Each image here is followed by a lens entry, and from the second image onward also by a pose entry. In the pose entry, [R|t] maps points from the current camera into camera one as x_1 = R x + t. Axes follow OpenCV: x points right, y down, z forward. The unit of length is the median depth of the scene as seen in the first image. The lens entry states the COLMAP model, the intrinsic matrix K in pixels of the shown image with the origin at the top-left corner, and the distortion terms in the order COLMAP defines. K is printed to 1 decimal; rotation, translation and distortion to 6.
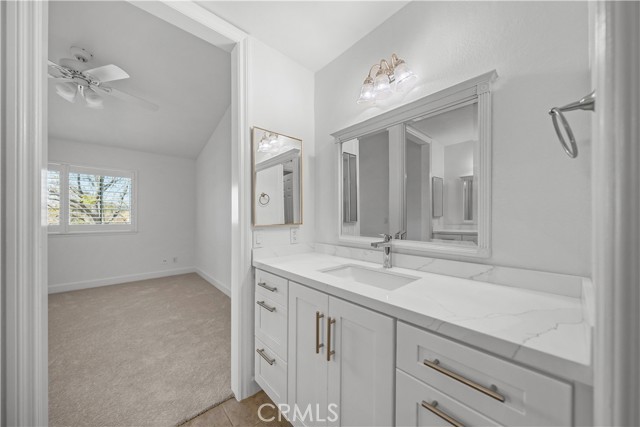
lens RADIAL K [[221.1, 0, 315.7], [0, 221.1, 211.3], [0, 0, 1]] dist [-0.000257, 0.000039]
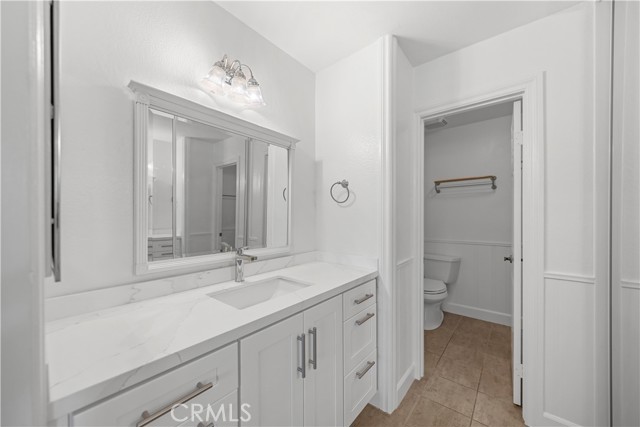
lens RADIAL K [[236.1, 0, 320.0], [0, 236.1, 213.5], [0, 0, 1]] dist [-0.000365, -0.000018]
pose [[-0.147912, 0.010292, 0.988947, -0.875396], [-0.023557, 0.999625, -0.013927, -0.041871], [-0.988720, -0.025356, -0.147614, 0.953679]]
